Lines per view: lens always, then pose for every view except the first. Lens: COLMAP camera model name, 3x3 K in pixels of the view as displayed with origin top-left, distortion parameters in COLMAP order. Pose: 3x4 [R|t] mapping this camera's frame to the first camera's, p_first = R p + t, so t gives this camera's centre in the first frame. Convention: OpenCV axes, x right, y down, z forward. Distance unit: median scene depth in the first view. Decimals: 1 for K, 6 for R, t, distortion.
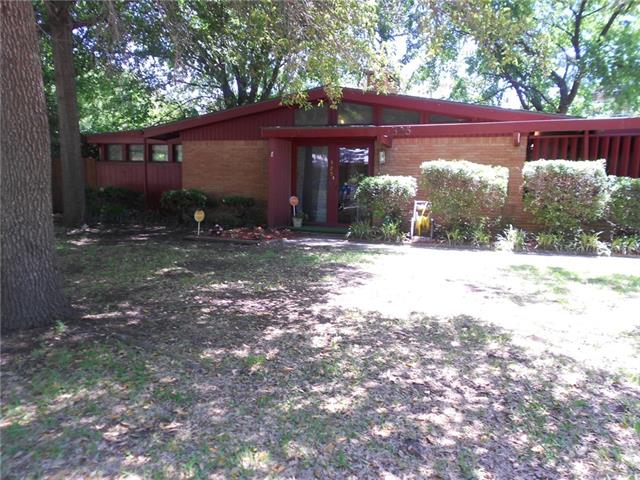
lens RADIAL K [[503.7, 0, 330.4], [0, 503.7, 241.0], [0, 0, 1]] dist [0.008133, -0.001280]
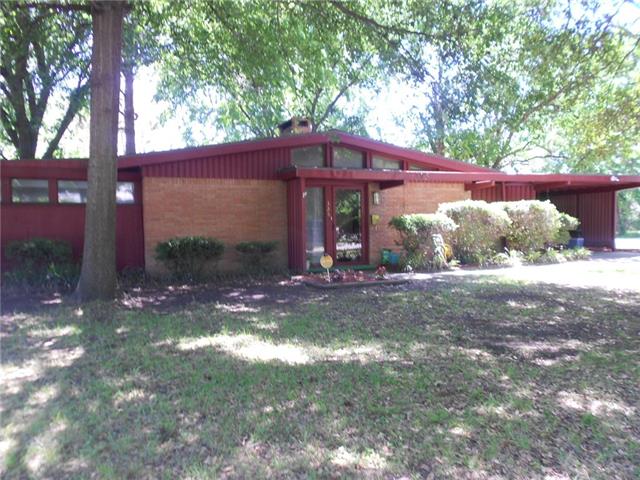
lens RADIAL K [[503.7, 0, 330.4], [0, 503.7, 241.0], [0, 0, 1]] dist [0.008133, -0.001280]
pose [[0.698355, -0.057255, 0.713458, -0.910056], [0.113291, 0.993072, -0.031199, -0.059445], [-0.706729, 0.102617, 0.700003, 0.360152]]
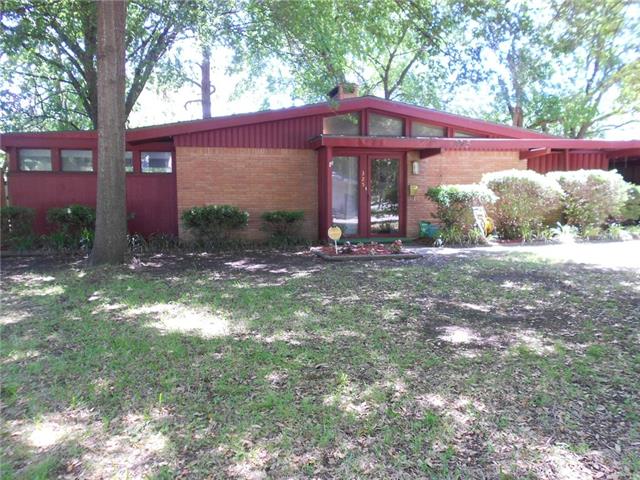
lens RADIAL K [[503.7, 0, 330.4], [0, 503.7, 241.0], [0, 0, 1]] dist [0.008133, -0.001280]
pose [[0.822767, -0.077651, 0.563050, -0.773303], [0.088992, 0.996005, 0.007319, -0.044548], [-0.561369, 0.044085, 0.826390, 0.278032]]
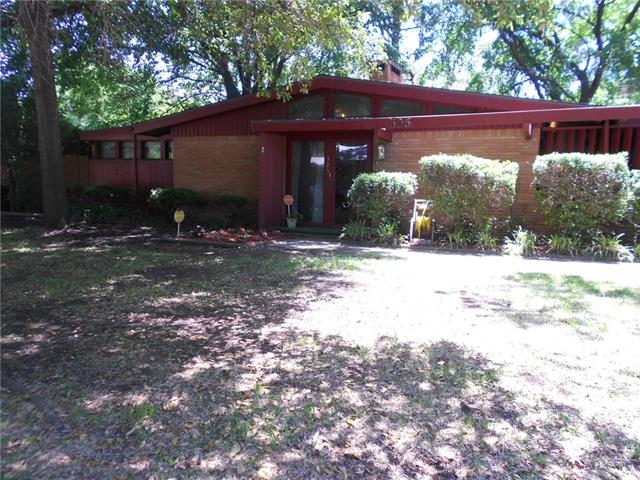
lens RADIAL K [[503.7, 0, 330.4], [0, 503.7, 241.0], [0, 0, 1]] dist [0.008133, -0.001280]
pose [[0.999345, 0.001093, -0.036172, 0.050312], [-0.001018, 0.999997, 0.002096, -0.006773], [0.036174, -0.002058, 0.999343, 0.086947]]
